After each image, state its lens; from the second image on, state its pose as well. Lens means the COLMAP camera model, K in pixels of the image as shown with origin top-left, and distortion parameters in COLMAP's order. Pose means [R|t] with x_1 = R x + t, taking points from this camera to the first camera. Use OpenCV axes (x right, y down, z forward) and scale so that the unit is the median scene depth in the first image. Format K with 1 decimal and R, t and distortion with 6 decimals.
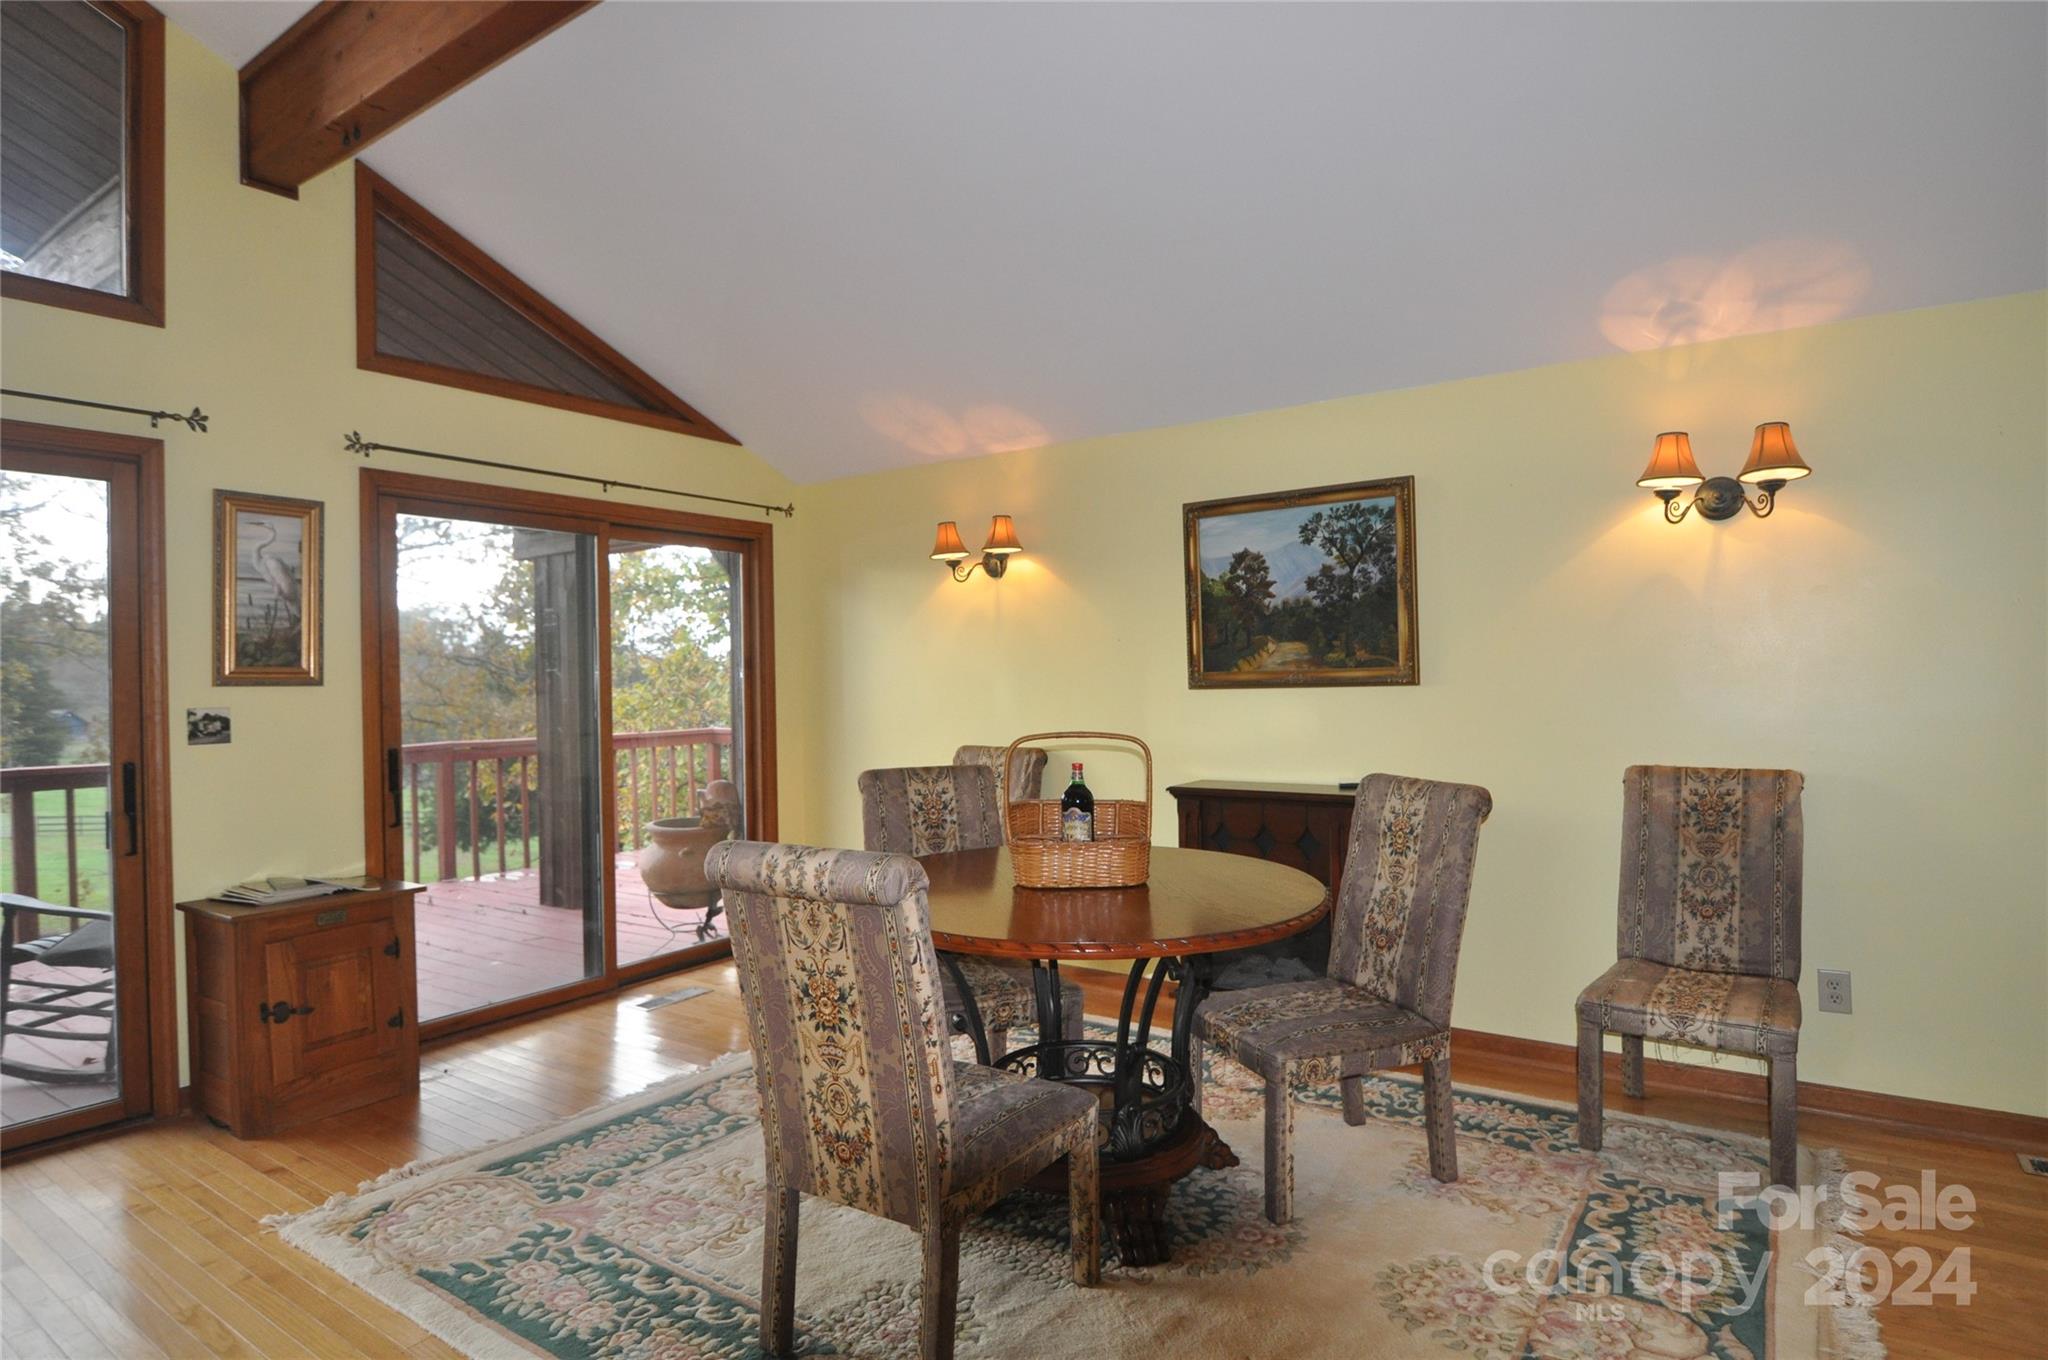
lens RADIAL K [[1102.1, 0, 1020.9], [0, 1102.1, 678.6], [0, 0, 1]] dist [0.000481, -0.016968]
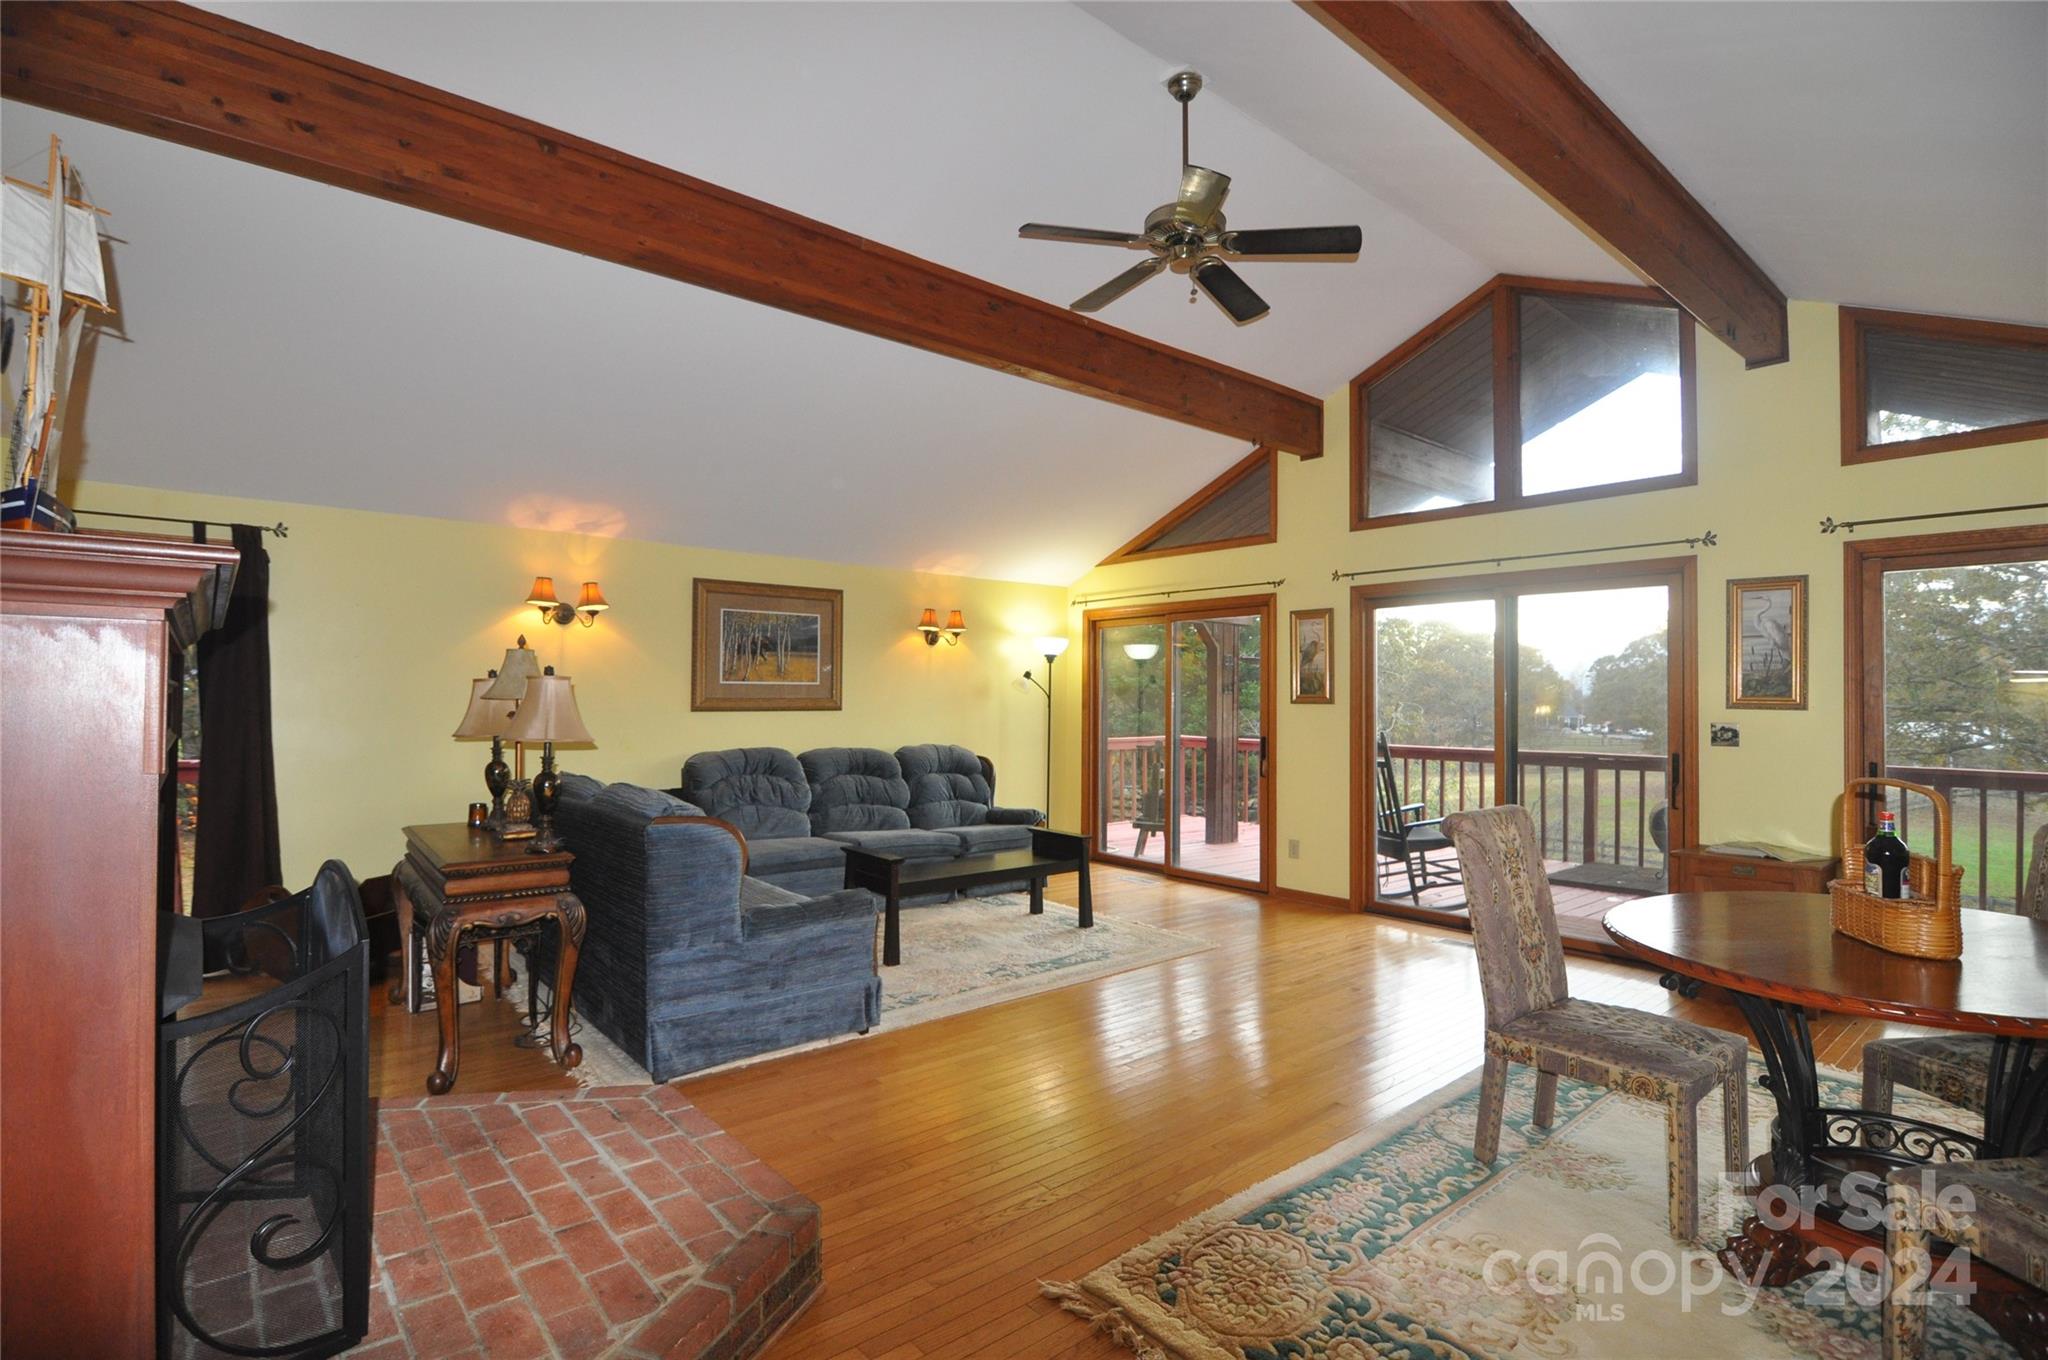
lens RADIAL K [[980.8, 0, 1022.0], [0, 980.8, 679.4], [0, 0, 1]] dist [-0.003596, -0.013674]
pose [[-0.257931, -0.005313, -0.966149, 0.793559], [-0.004900, 0.999979, -0.004191, -0.022484], [0.966151, 0.003653, -0.257952, 0.381928]]
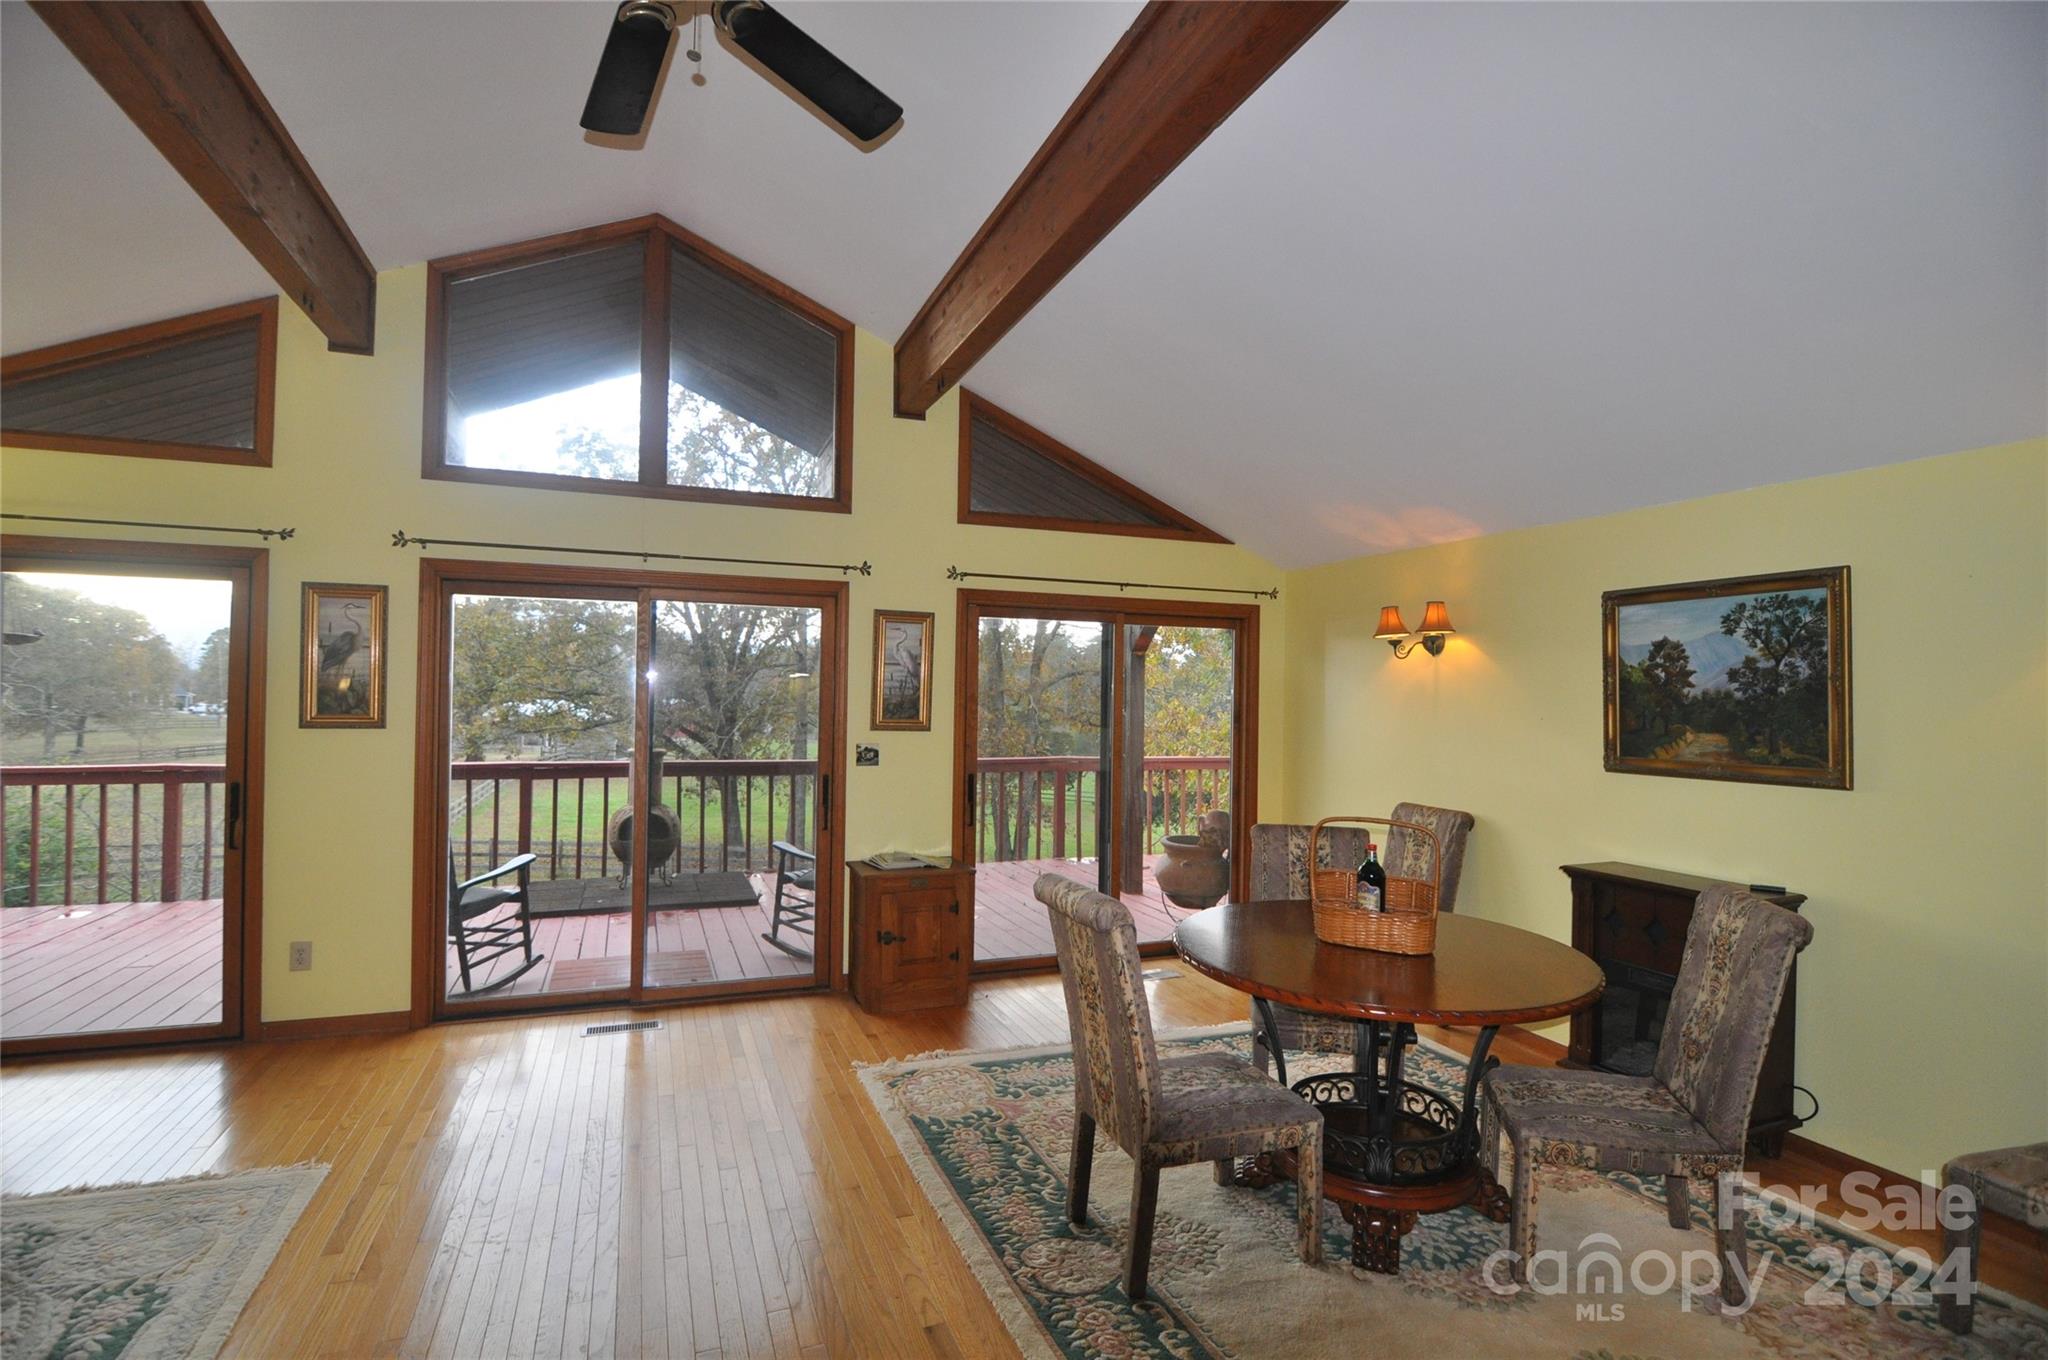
lens RADIAL K [[980.8, 0, 1022.0], [0, 980.8, 679.4], [0, 0, 1]] dist [-0.003596, -0.013674]
pose [[0.827784, 0.022749, -0.560586, 0.251527], [-0.031147, 0.999500, -0.005432, -0.064724], [0.560182, 0.021957, 0.828079, -0.076704]]
